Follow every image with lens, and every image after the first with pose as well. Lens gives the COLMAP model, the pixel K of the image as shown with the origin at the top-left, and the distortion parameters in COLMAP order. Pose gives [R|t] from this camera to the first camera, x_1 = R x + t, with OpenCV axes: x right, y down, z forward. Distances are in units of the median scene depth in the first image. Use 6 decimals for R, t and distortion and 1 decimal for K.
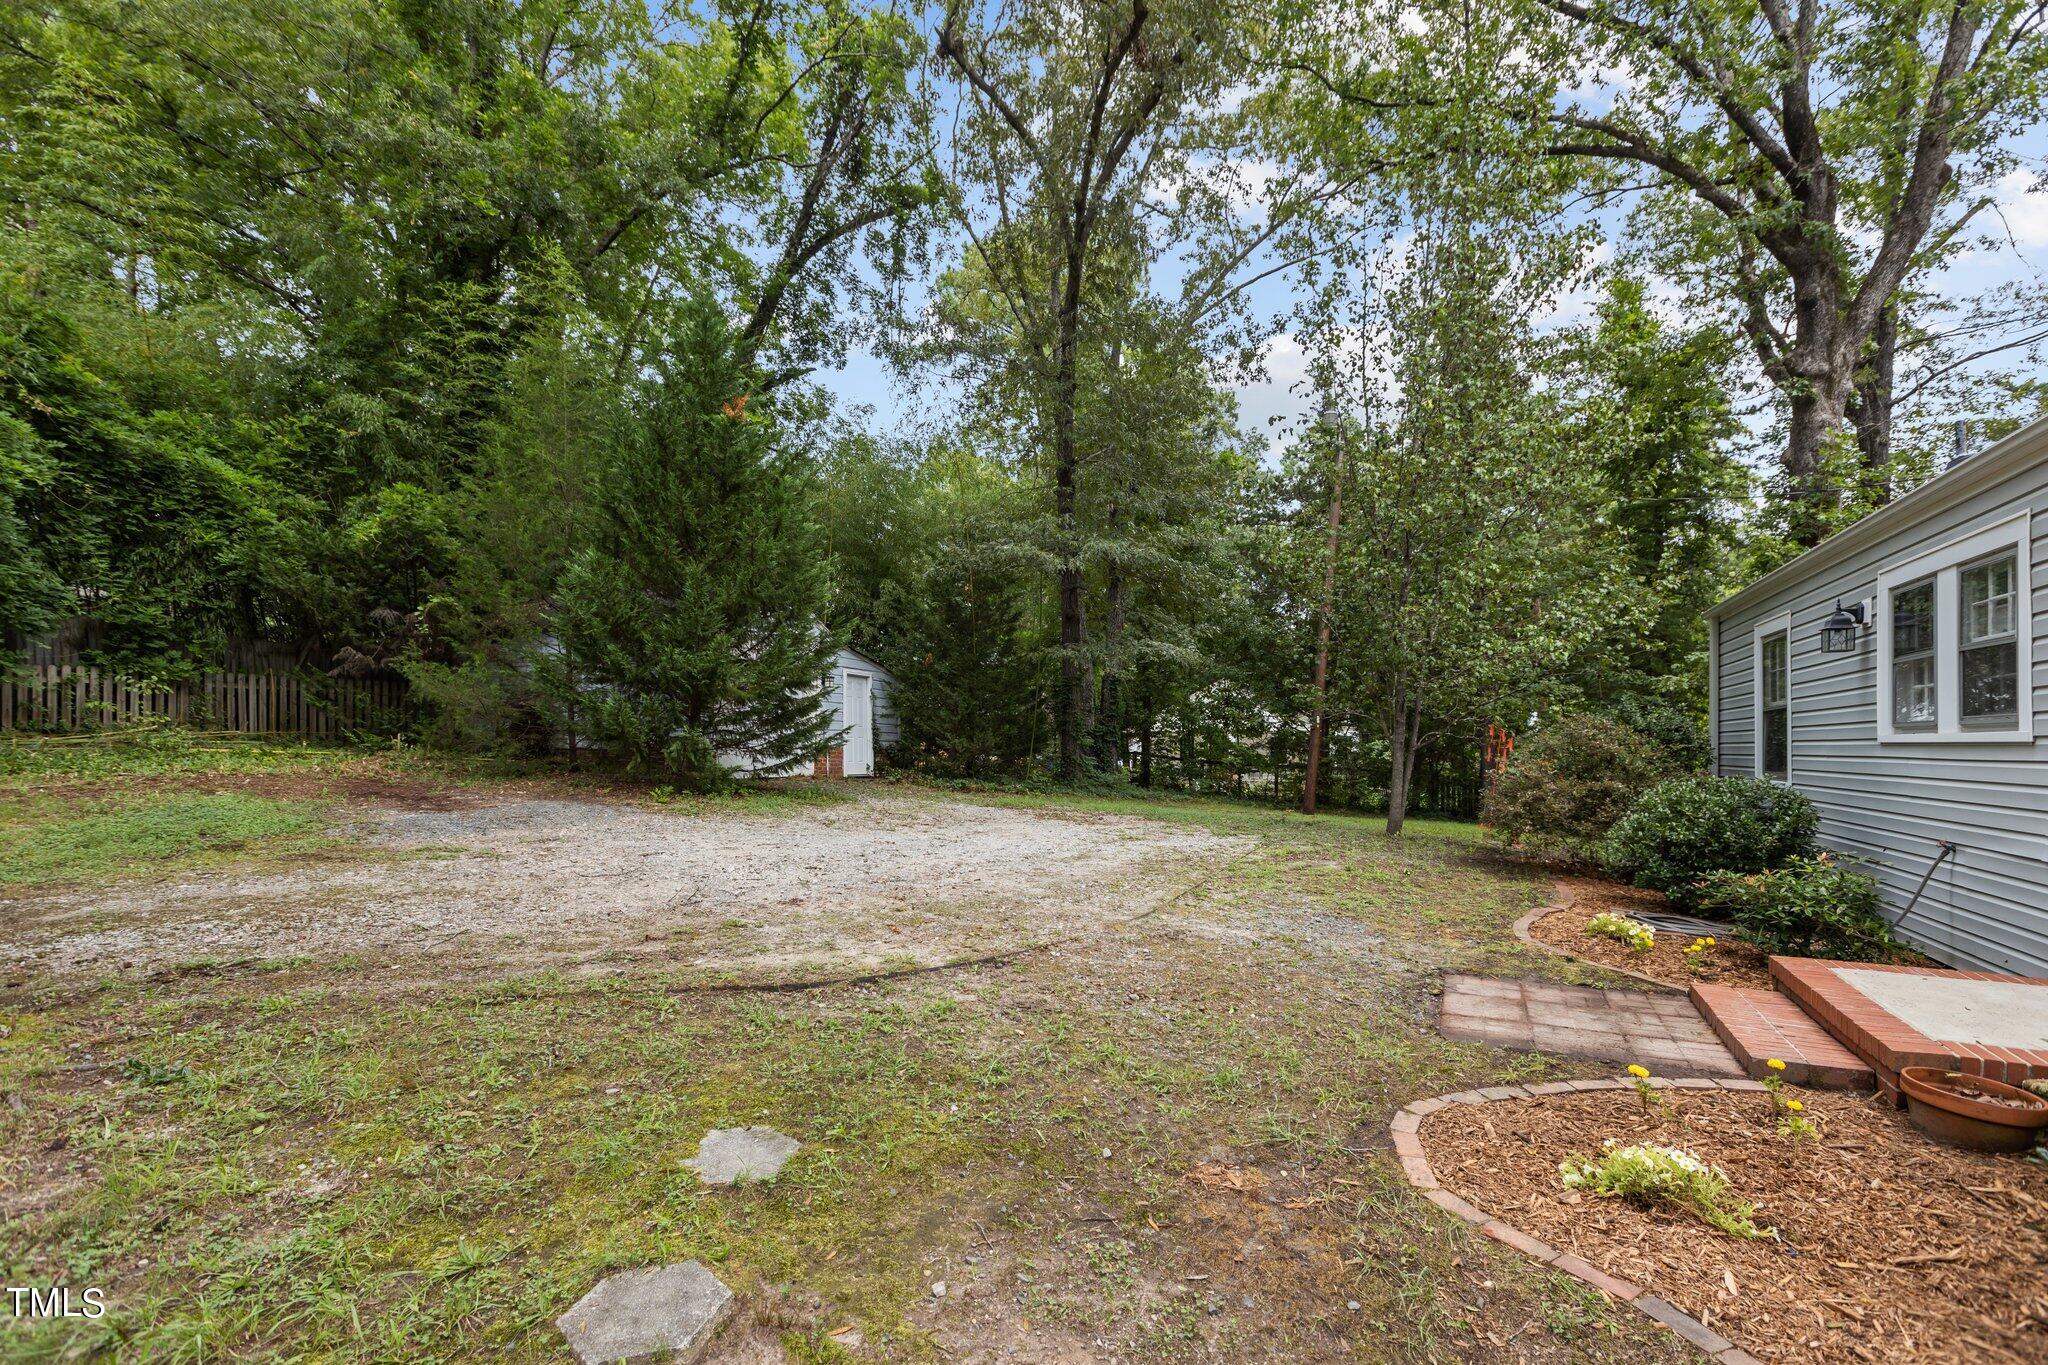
lens RADIAL K [[927.2, 0, 1048.0], [0, 927.2, 748.2], [0, 0, 1]] dist [0.008302, -0.002258]
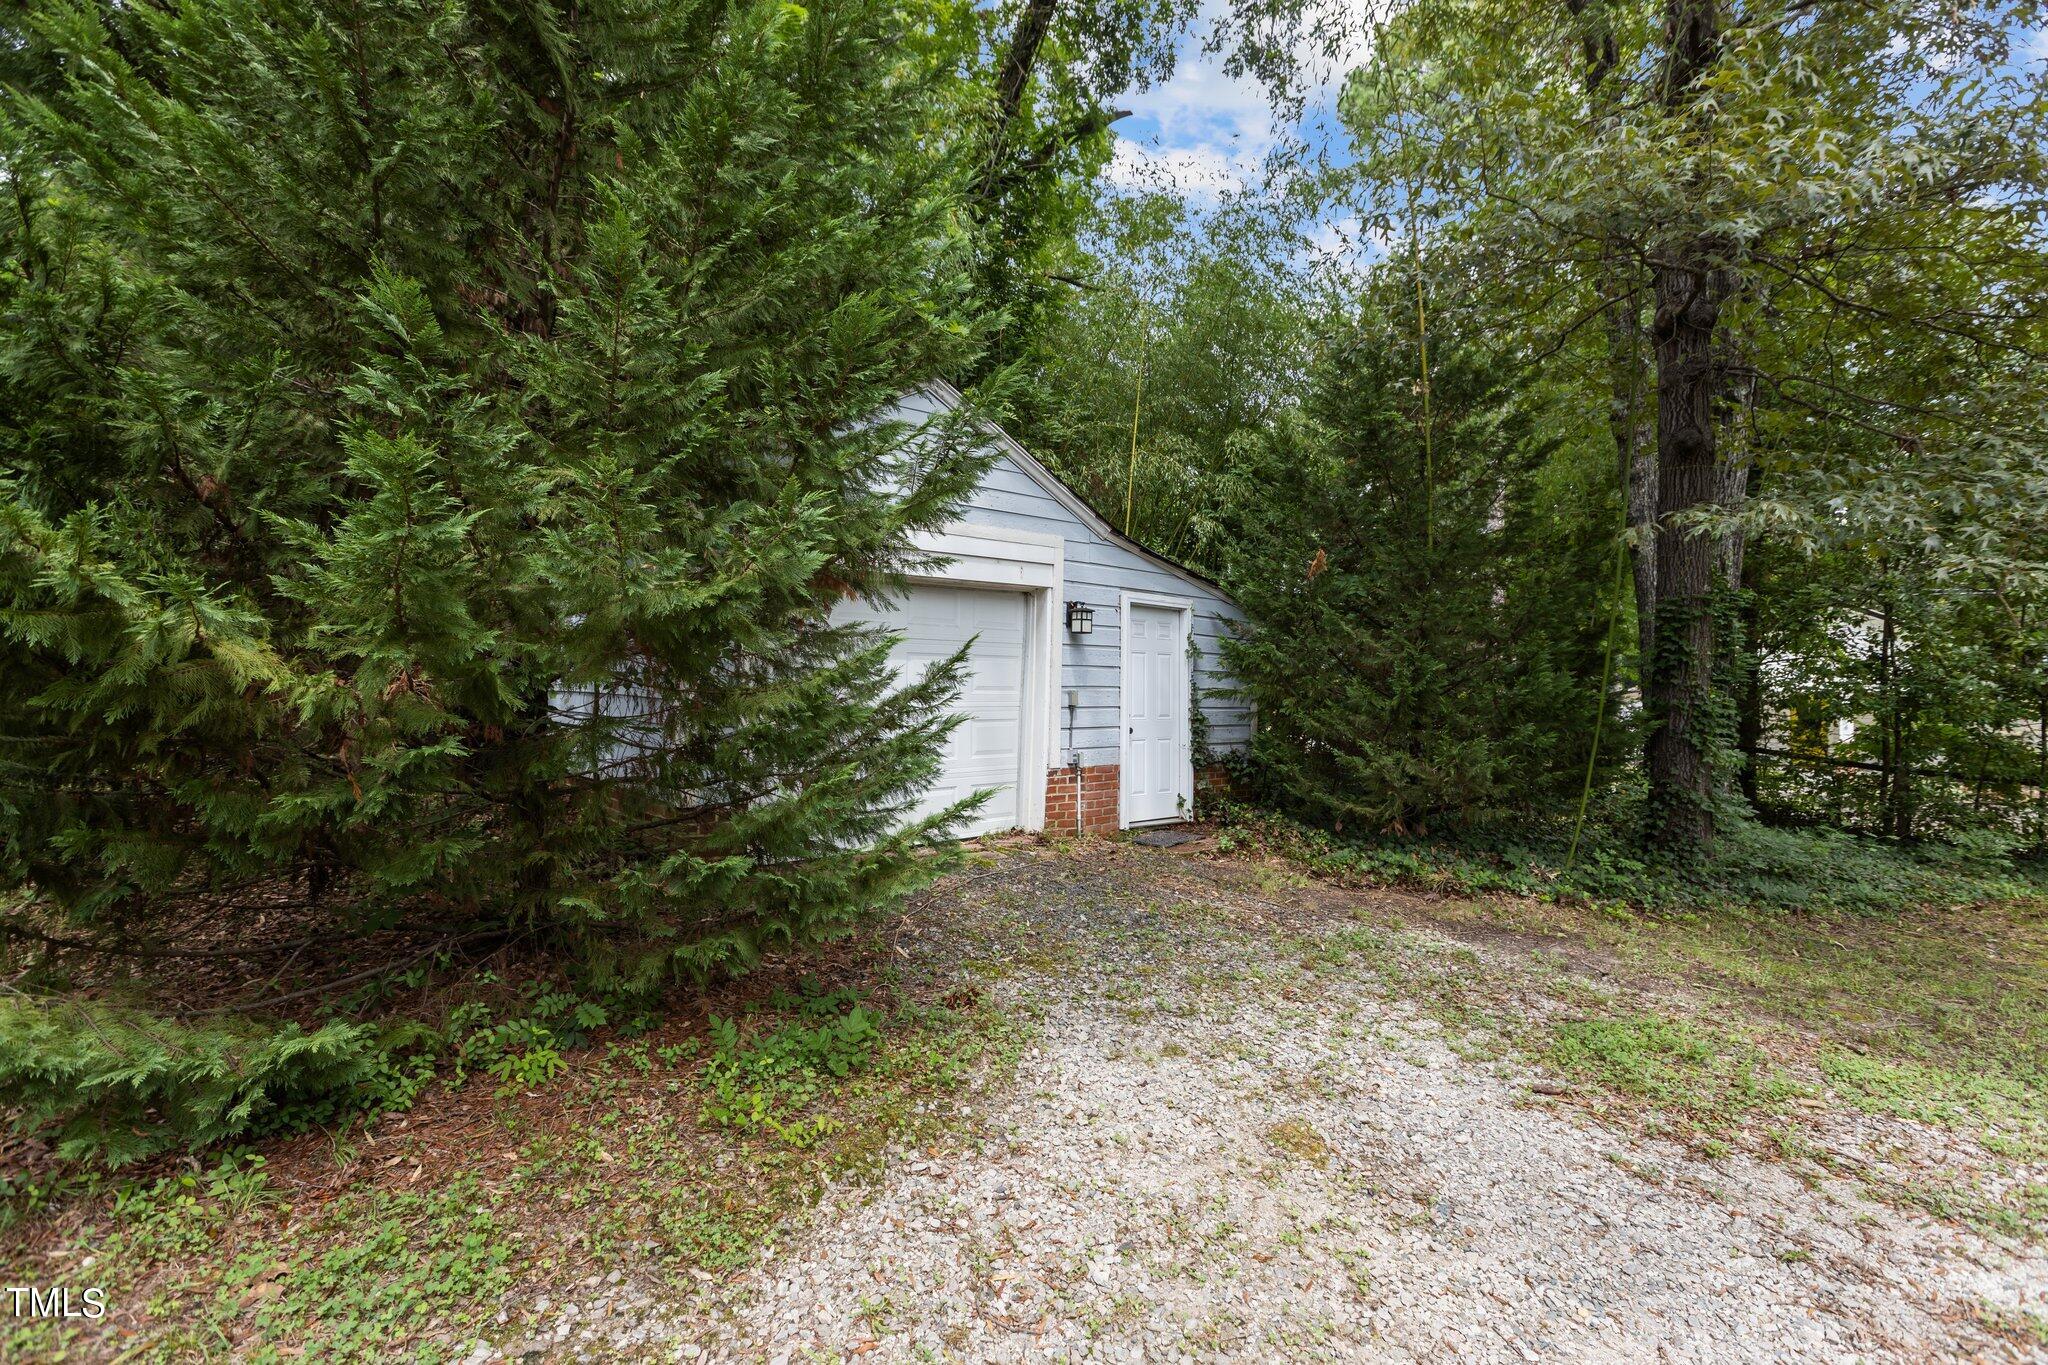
lens RADIAL K [[927.2, 0, 1020.3], [0, 927.2, 687.0], [0, 0, 1]] dist [0.008302, -0.002258]
pose [[0.899162, 0.001868, -0.437612, -0.061527], [-0.005271, 0.999965, -0.006561, -0.033878], [0.437584, 0.008206, 0.899140, 0.538211]]
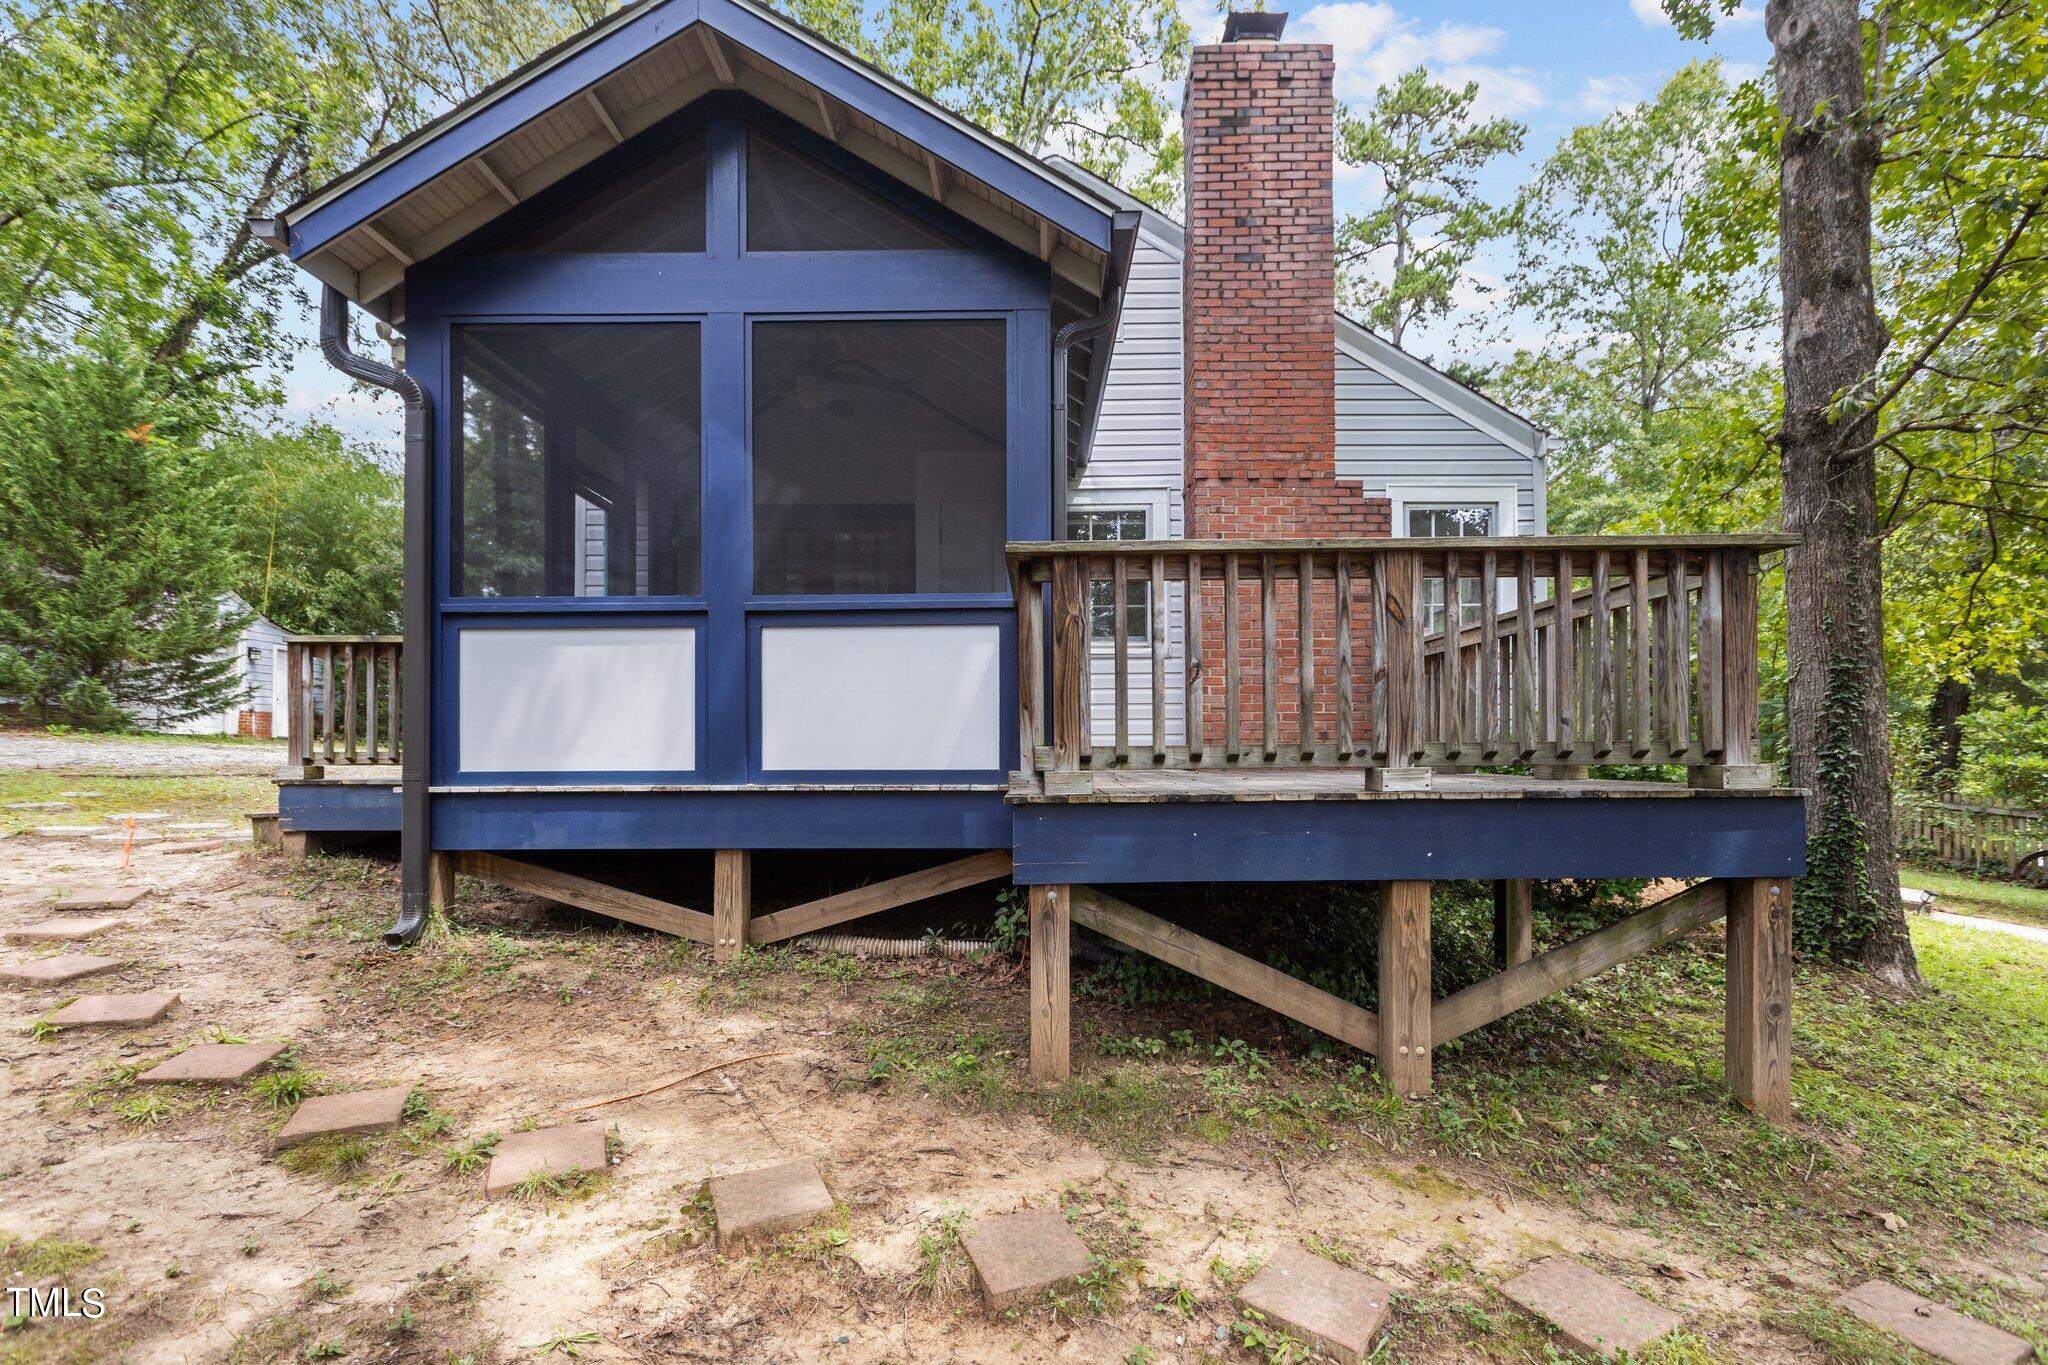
lens RADIAL K [[927.2, 0, 1032.9], [0, 927.2, 749.4], [0, 0, 1]] dist [0.008302, -0.002258]
pose [[0.919320, 0.007113, 0.393447, 0.184882], [-0.003820, 0.999951, -0.009152, 0.049446], [-0.393493, 0.006911, 0.919302, -0.418656]]
